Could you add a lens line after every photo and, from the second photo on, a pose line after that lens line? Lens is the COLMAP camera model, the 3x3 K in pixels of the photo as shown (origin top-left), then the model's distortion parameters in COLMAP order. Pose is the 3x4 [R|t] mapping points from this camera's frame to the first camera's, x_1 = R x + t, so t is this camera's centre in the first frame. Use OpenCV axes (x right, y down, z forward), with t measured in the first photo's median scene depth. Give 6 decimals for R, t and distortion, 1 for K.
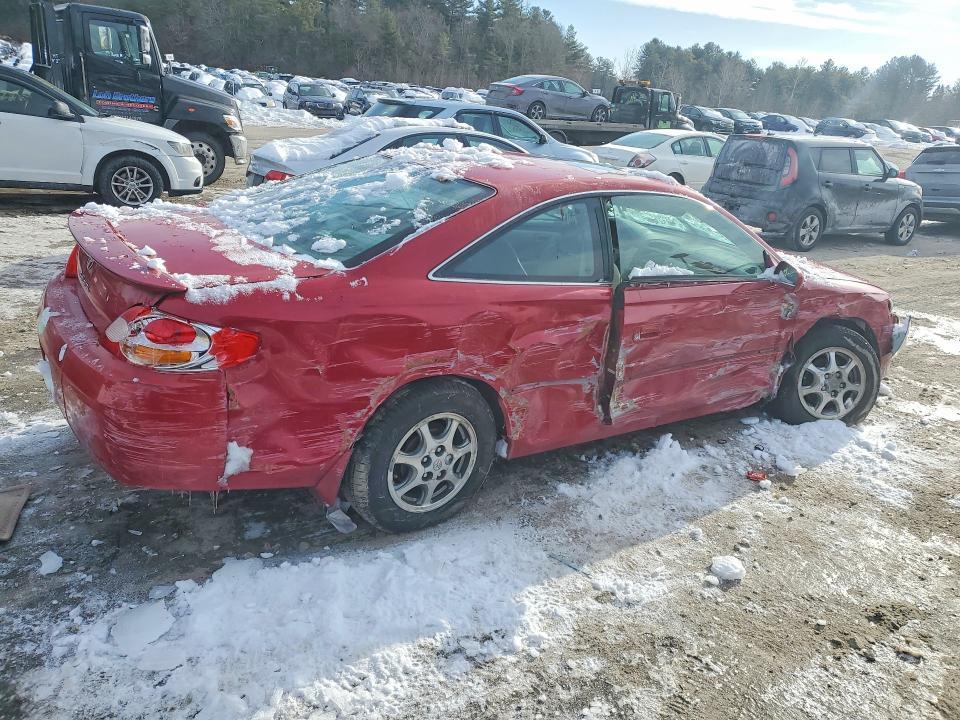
lens RADIAL K [[751.2, 0, 485.9], [0, 751.2, 359.8], [0, 0, 1]] dist [0.013119, 0.011712]
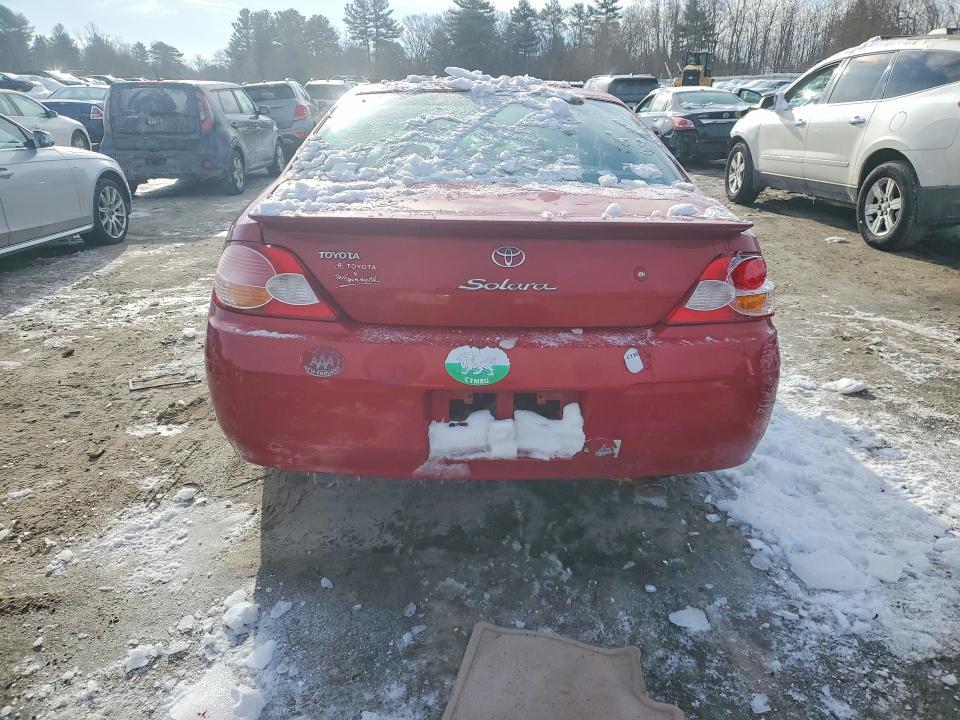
lens RADIAL K [[751.2, 0, 485.9], [0, 751.2, 359.8], [0, 0, 1]] dist [0.013119, 0.011712]
pose [[0.512209, -0.352902, 0.783009, -0.291413], [0.309182, 0.926325, 0.215241, -0.051818], [-0.801279, 0.131844, 0.583583, 0.165069]]
